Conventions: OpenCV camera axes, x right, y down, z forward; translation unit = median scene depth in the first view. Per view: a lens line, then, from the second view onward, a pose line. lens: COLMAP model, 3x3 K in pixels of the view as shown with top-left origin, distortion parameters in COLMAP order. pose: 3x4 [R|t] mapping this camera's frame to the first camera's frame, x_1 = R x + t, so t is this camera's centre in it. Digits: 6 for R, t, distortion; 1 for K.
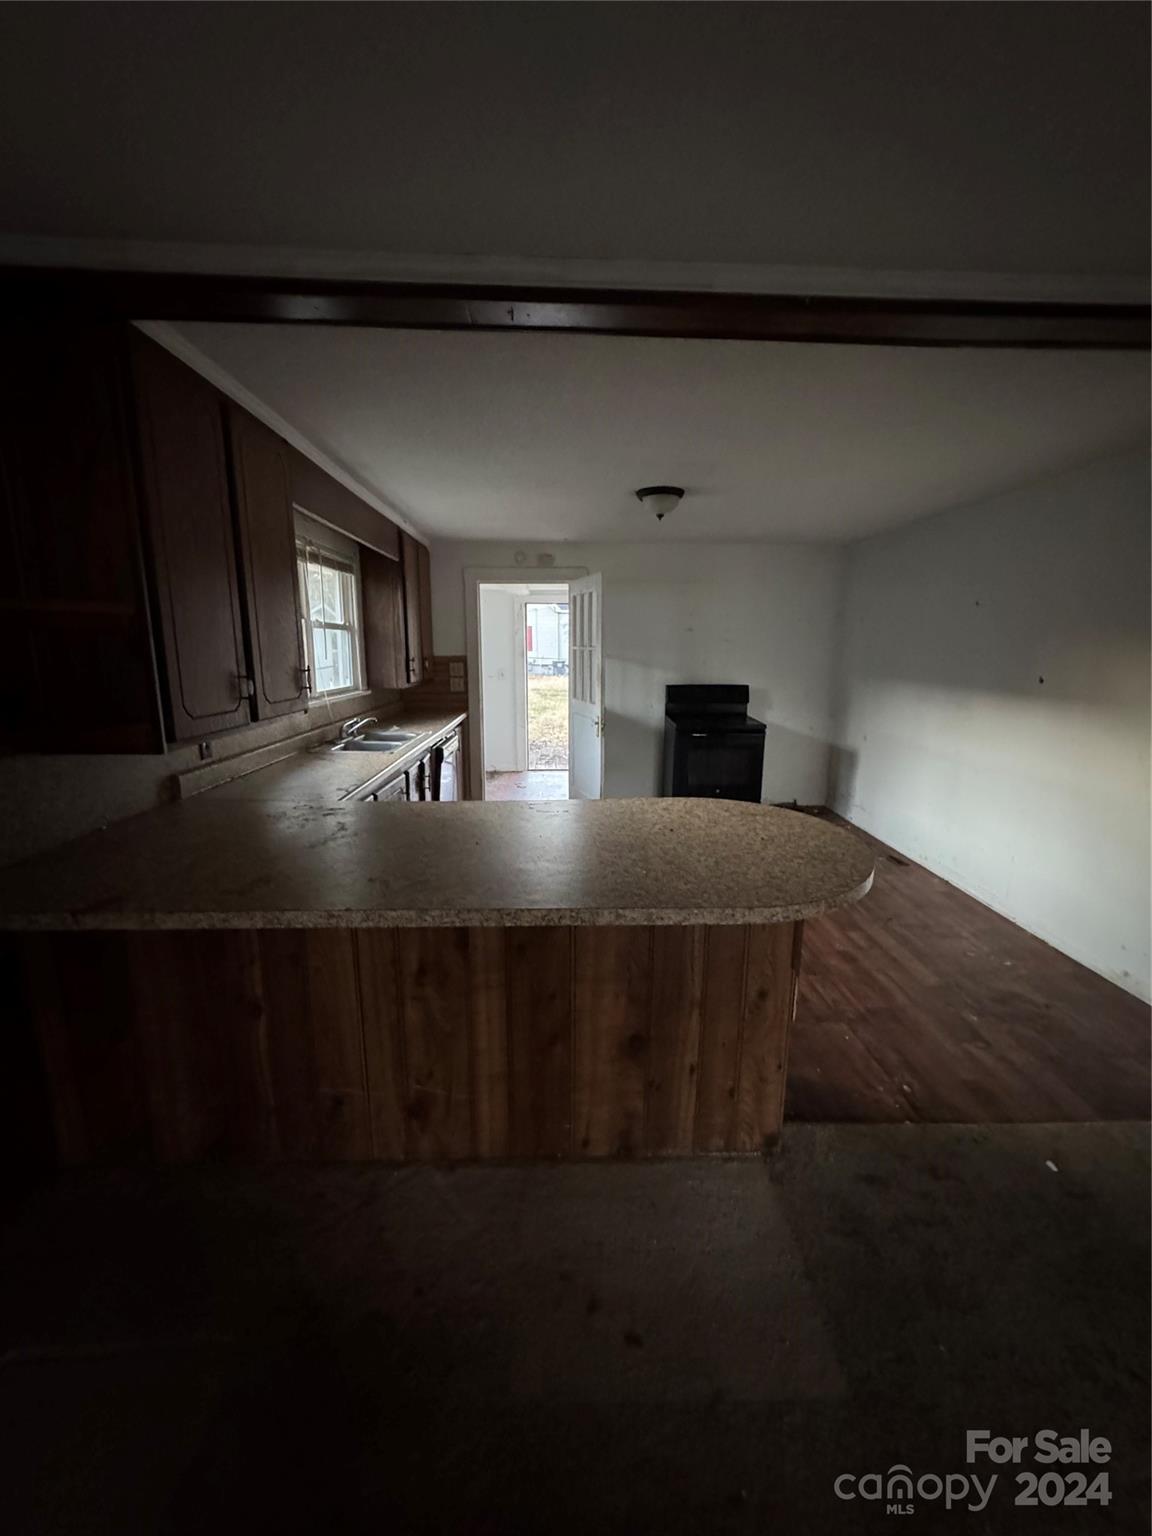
lens RADIAL K [[611.6, 0, 577.6], [0, 611.6, 766.3], [0, 0, 1]] dist [-0.002039, -0.000472]
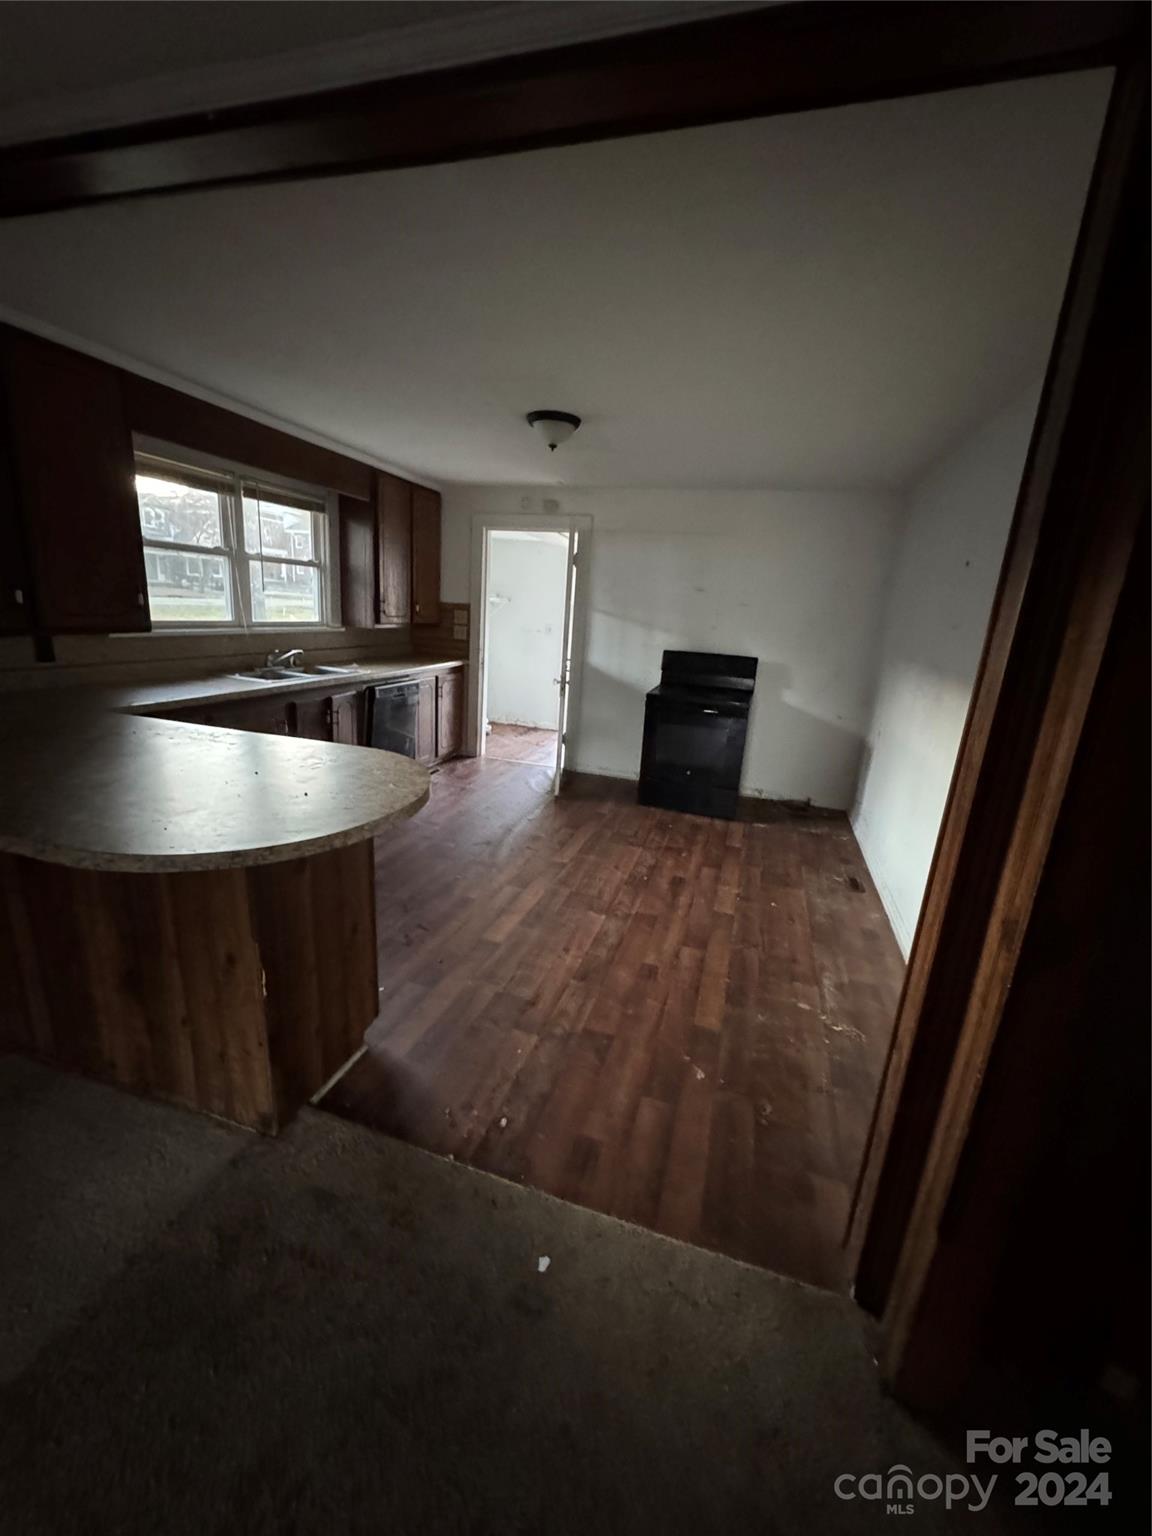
lens RADIAL K [[611.6, 0, 575.6], [0, 611.6, 765.1], [0, 0, 1]] dist [-0.002039, -0.000472]
pose [[0.945972, 0.137898, -0.293463, 0.413684], [-0.123191, 0.990043, 0.068114, -0.013025], [0.299934, -0.028282, 0.953541, 0.125809]]
